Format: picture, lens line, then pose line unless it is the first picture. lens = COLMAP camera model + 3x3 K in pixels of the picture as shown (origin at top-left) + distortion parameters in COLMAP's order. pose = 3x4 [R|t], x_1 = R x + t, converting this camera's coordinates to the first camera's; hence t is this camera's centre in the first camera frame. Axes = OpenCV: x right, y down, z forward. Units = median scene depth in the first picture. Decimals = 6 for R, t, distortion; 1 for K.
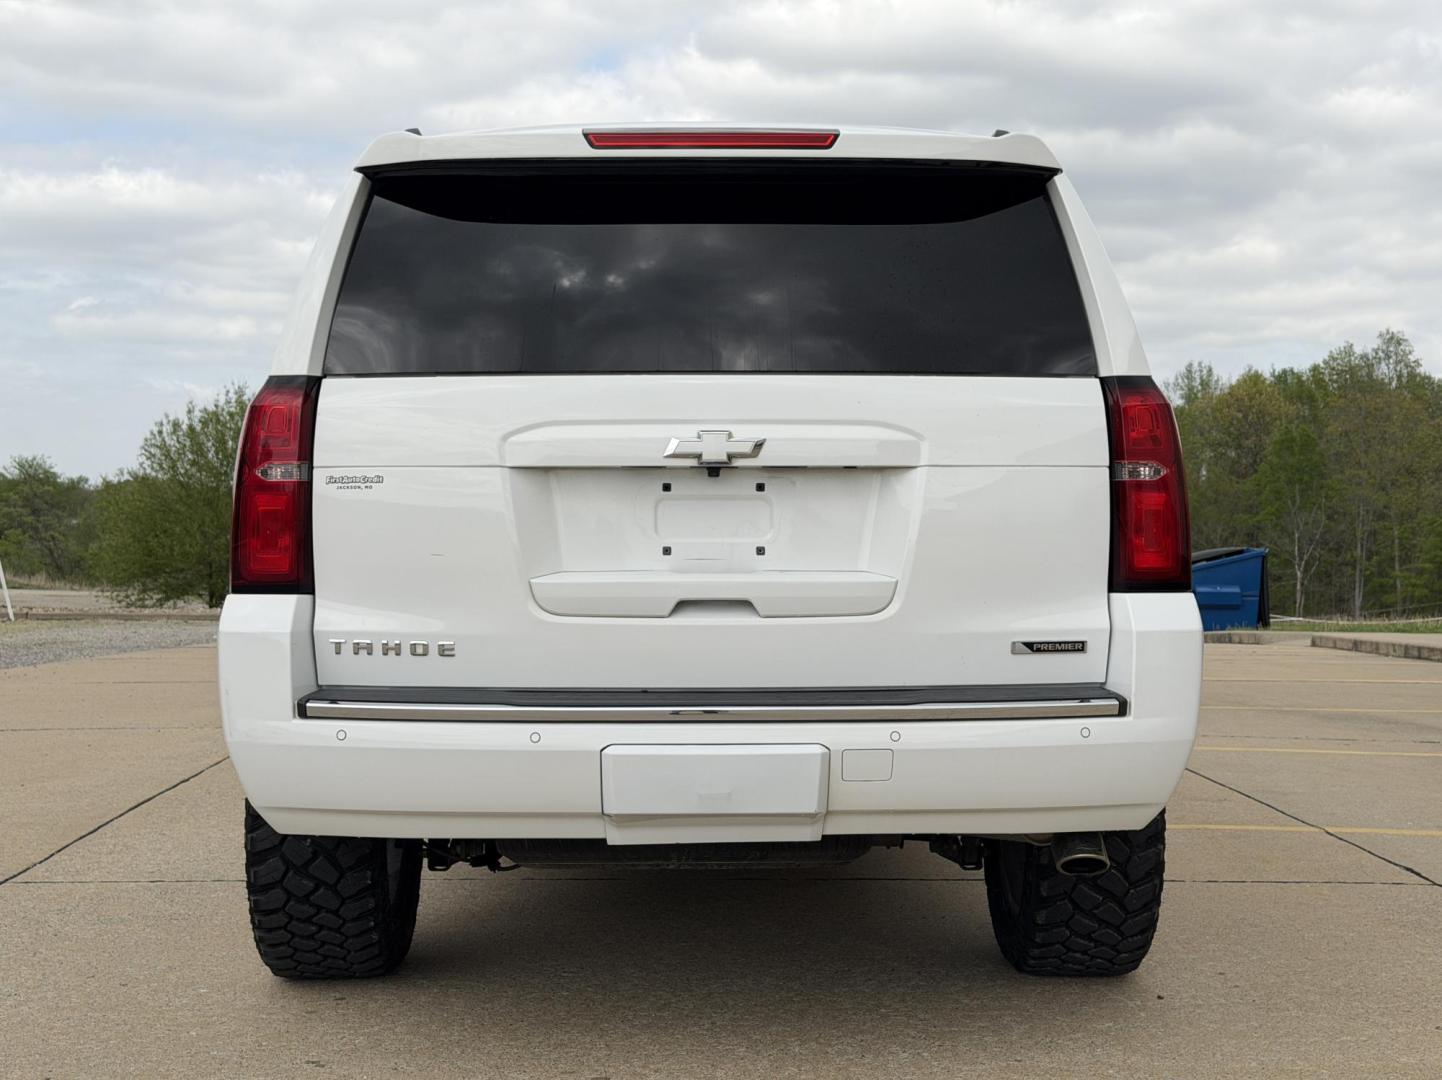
lens RADIAL K [[2069.9, 0, 732.7], [0, 2069.9, 563.8], [0, 0, 1]] dist [0.109768, 0.000000]
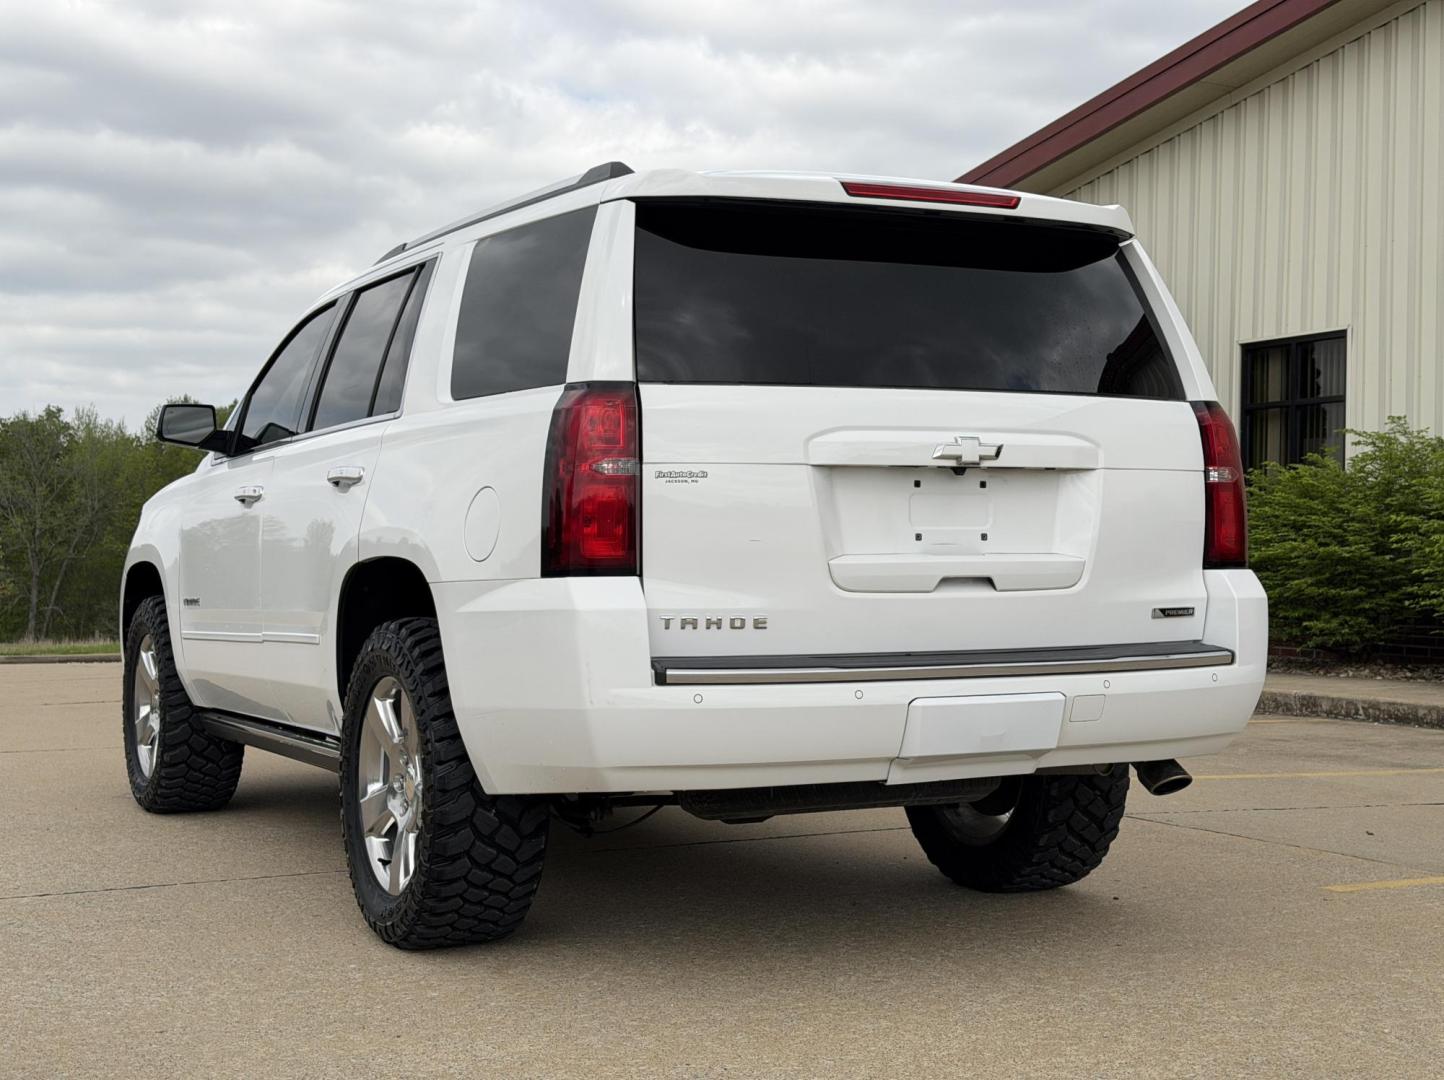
lens RADIAL K [[2072.8, 0, 765.6], [0, 2072.8, 555.9], [0, 0, 1]] dist [0.109768, 0.000000]
pose [[0.896977, -0.005657, 0.442040, -0.616178], [0.011682, 0.999872, -0.010909, 0.016071], [-0.441922, 0.014949, 0.896929, -0.031707]]
